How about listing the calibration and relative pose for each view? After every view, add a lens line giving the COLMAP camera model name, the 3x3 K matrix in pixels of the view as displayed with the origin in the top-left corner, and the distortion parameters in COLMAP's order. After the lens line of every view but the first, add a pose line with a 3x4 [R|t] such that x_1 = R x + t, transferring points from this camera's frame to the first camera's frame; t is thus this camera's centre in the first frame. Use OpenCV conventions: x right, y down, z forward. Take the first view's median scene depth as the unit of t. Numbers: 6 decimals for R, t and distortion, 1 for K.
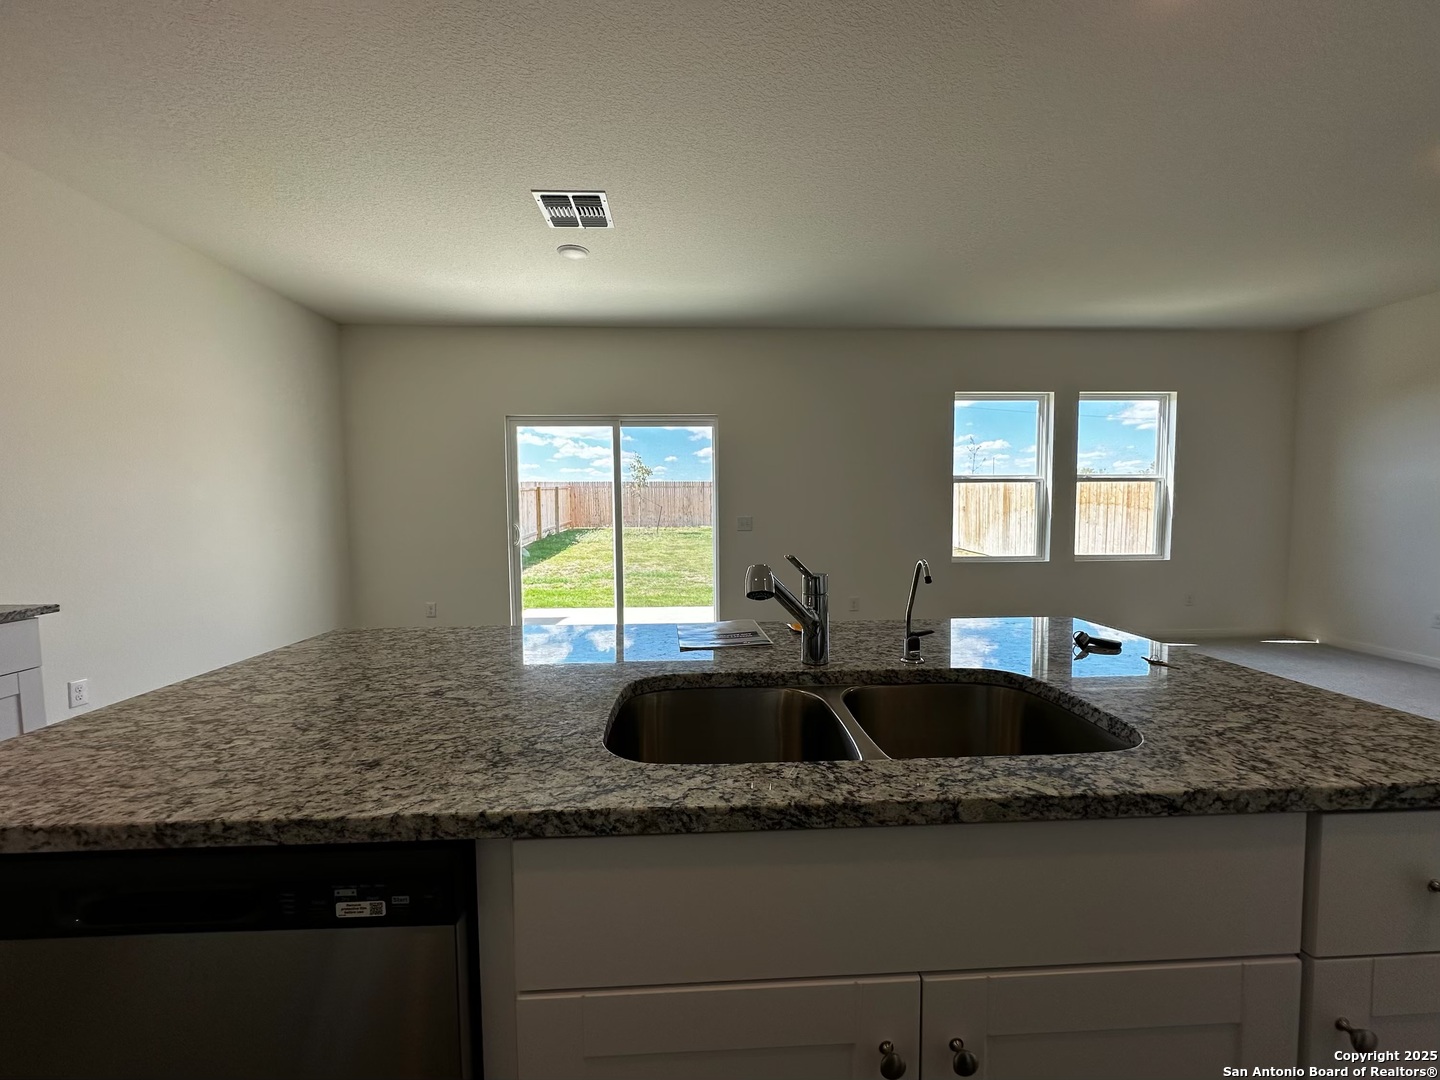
lens RADIAL K [[559.8, 0, 720.0], [0, 559.8, 540.0], [0, 0, 1]] dist [0.001054, 0.000160]
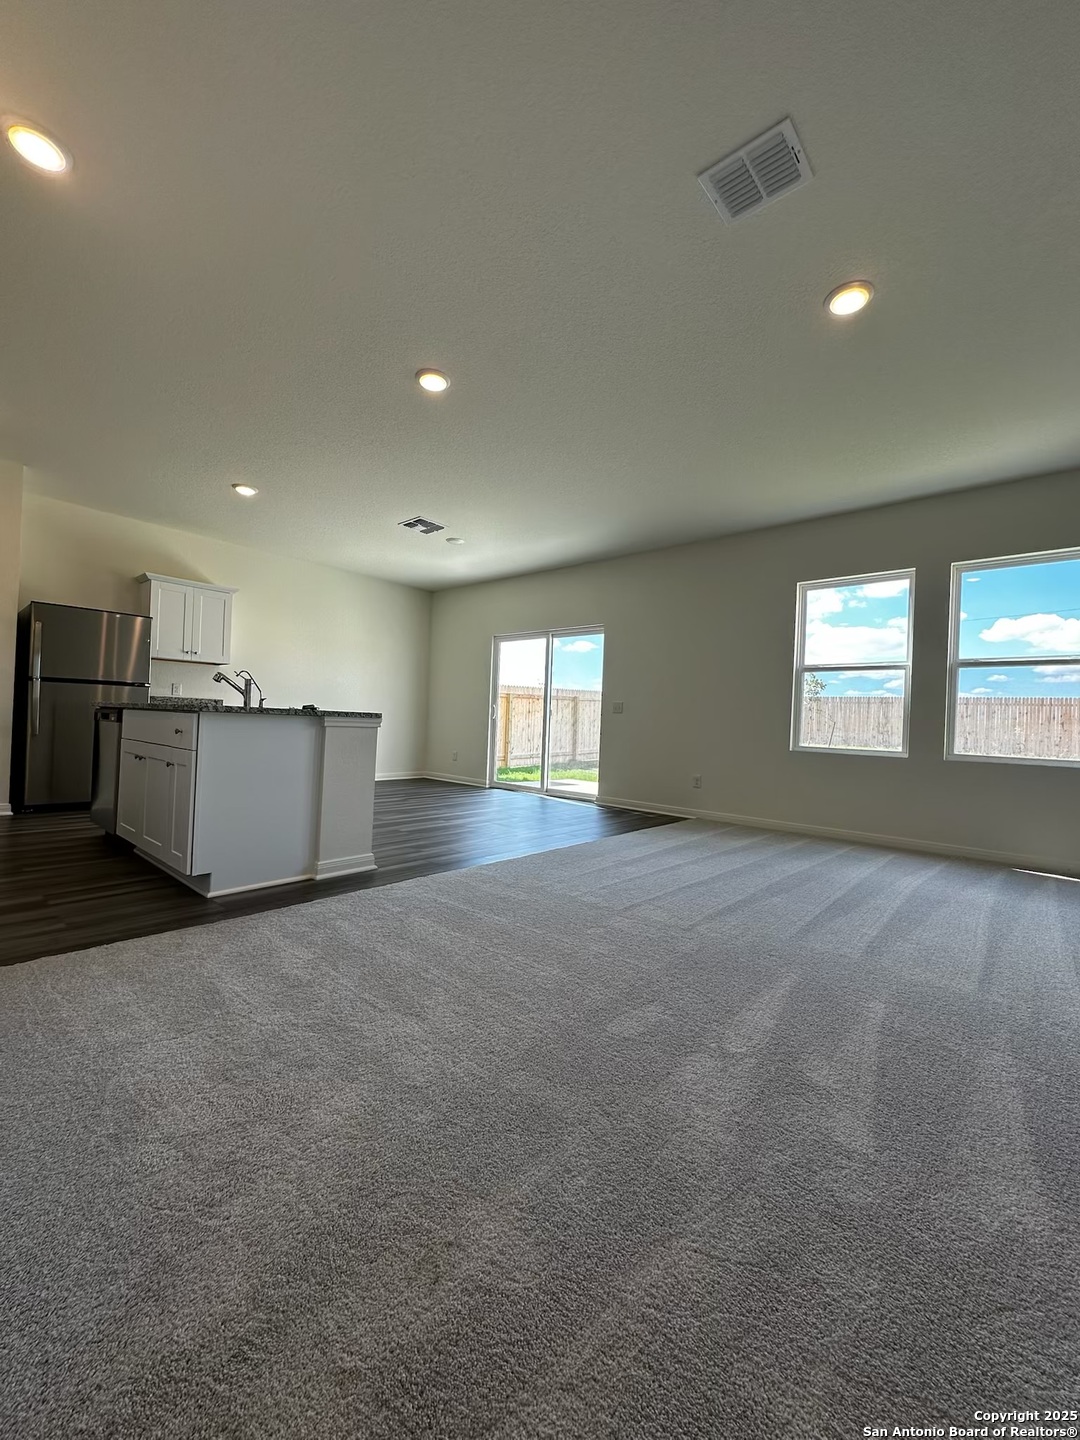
lens RADIAL K [[559.8, 0, 540.0], [0, 559.8, 720.0], [0, 0, 1]] dist [0.001054, 0.000160]
pose [[0.729396, 0.033803, -0.683256, 0.773313], [-0.083437, 0.995718, -0.039810, 0.061550], [0.678984, 0.086046, 0.729093, -0.031197]]
